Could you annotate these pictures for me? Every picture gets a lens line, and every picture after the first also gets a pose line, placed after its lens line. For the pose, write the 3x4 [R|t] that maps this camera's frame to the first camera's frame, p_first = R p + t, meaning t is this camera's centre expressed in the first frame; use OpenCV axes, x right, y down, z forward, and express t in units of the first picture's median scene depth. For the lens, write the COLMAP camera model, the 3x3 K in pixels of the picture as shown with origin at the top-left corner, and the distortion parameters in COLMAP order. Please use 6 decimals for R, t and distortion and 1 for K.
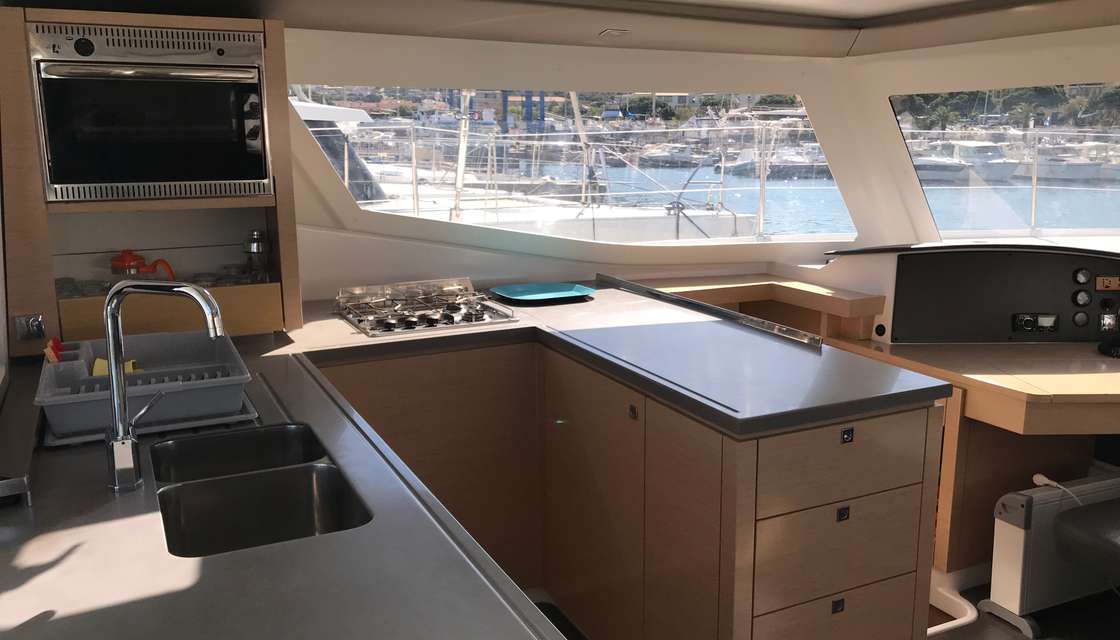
lens RADIAL K [[892.0, 0, 525.1], [0, 892.0, 323.4], [0, 0, 1]] dist [0.193735, -0.343096]
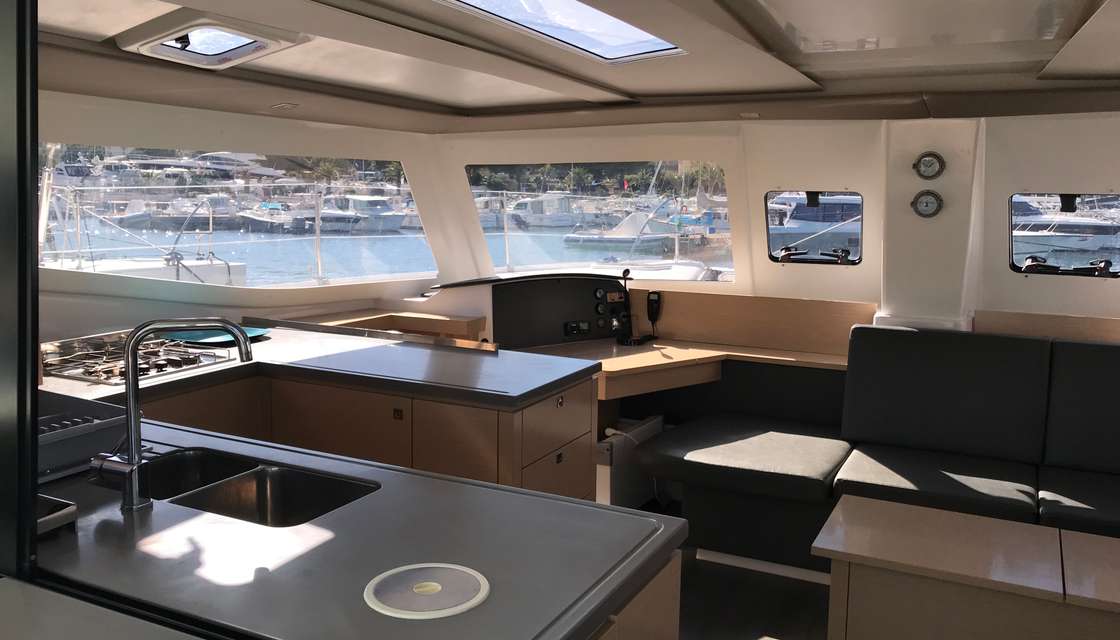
lens RADIAL K [[905.0, 0, 560.0], [0, 905.0, 320.0], [0, 0, 1]] dist [-0.048482, 0.054961]
pose [[0.789067, -0.071578, 0.610123, -0.314020], [0.106591, 0.994076, -0.021231, 0.013721], [-0.604989, 0.081786, 0.792022, -0.094291]]
